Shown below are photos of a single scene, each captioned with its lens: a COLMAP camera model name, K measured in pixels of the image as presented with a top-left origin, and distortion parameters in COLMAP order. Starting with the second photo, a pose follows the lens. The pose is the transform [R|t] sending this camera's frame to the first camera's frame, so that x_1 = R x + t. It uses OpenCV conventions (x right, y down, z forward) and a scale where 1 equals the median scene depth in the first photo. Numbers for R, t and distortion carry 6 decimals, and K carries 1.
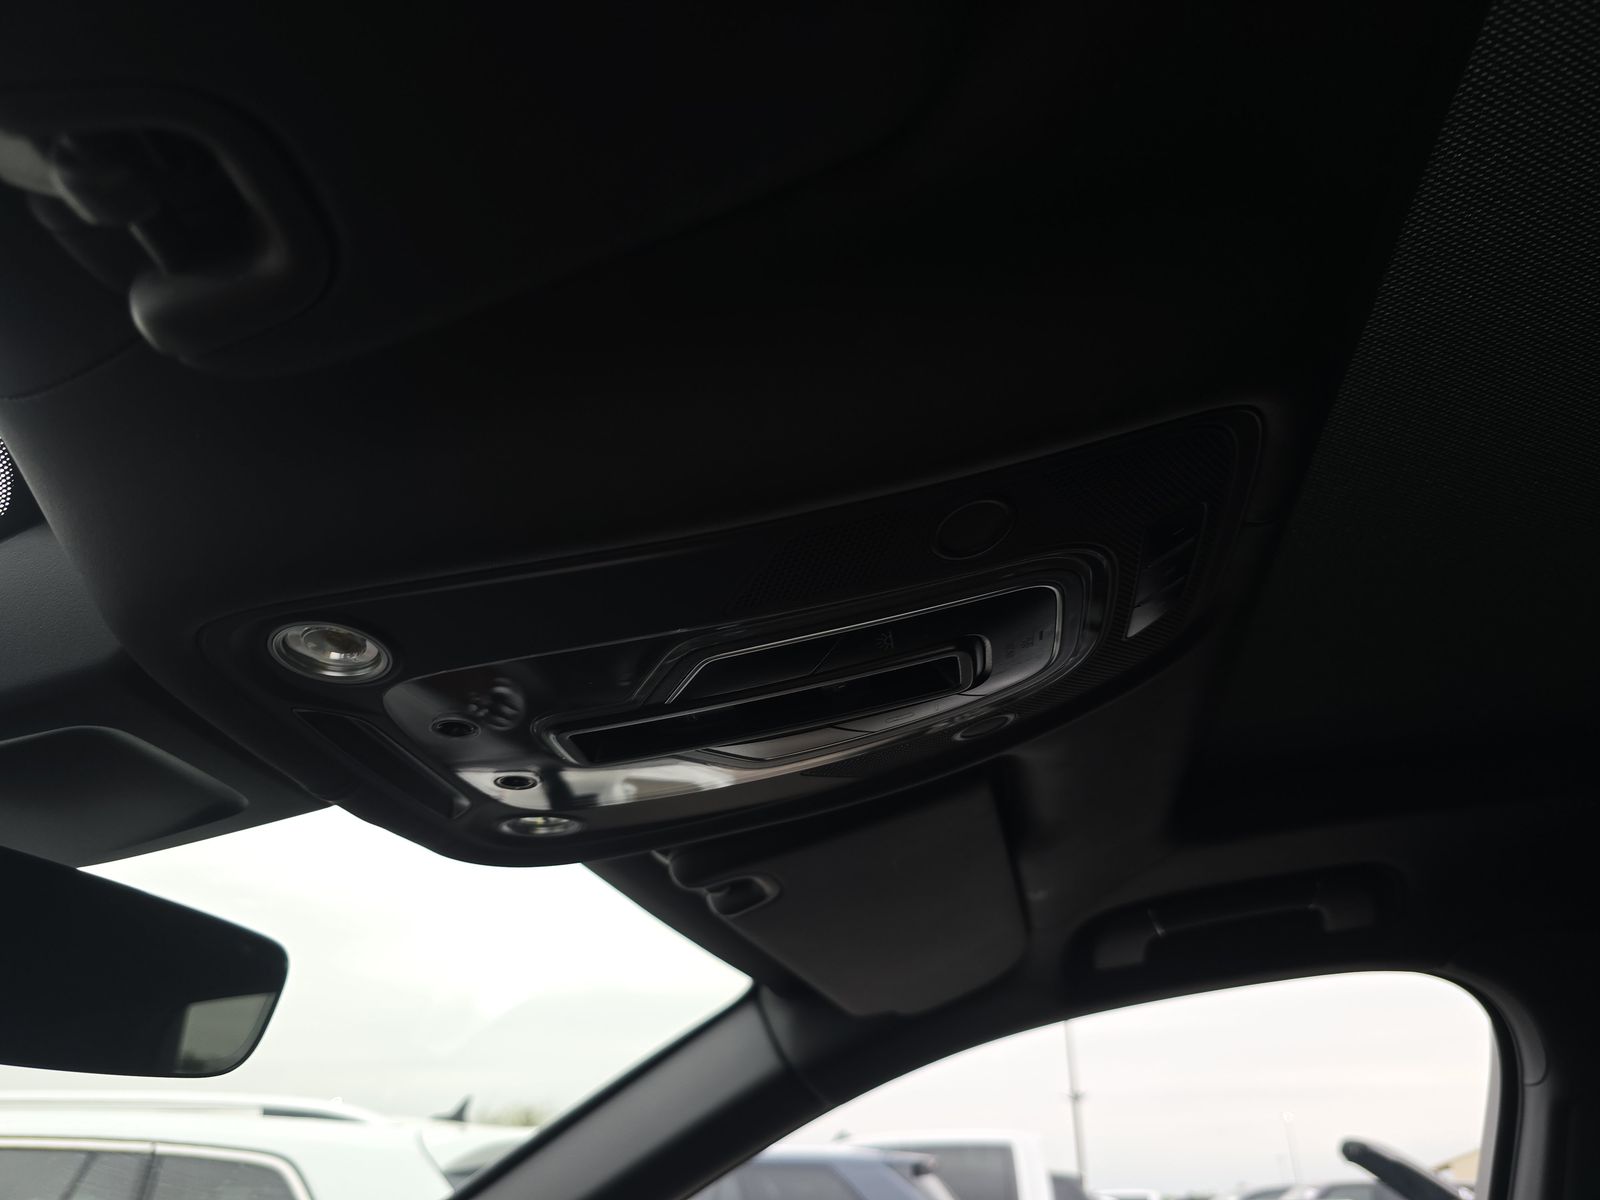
lens RADIAL K [[1067.7, 0, 800.0], [0, 1067.7, 600.0], [0, 0, 1]] dist [-0.005927, -0.002040]
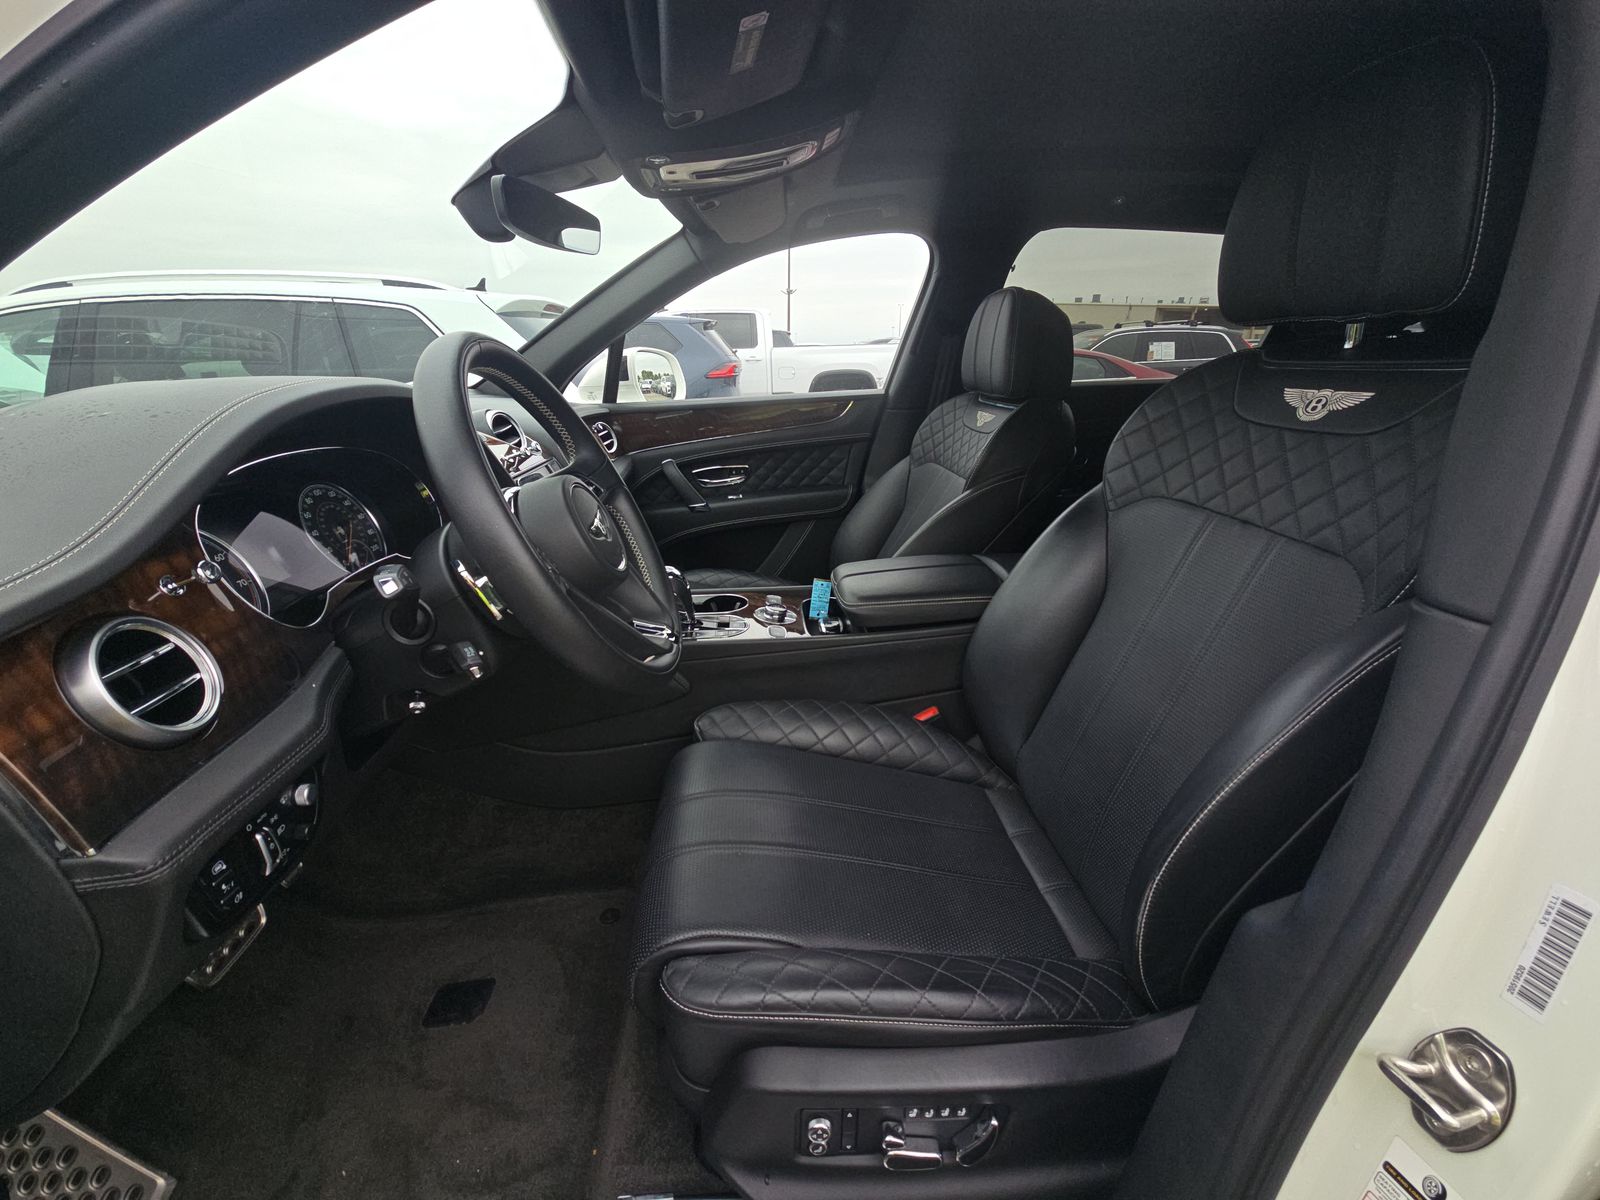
lens RADIAL K [[650.0, 0, 800.0], [0, 650.0, 600.0], [0, 0, 1]] dist [-0.001670, -0.000113]
pose [[0.969574, -0.087739, 0.228535, -0.084600], [-0.119415, 0.645436, 0.754422, -0.121719], [-0.213697, -0.758758, 0.615321, -0.311909]]
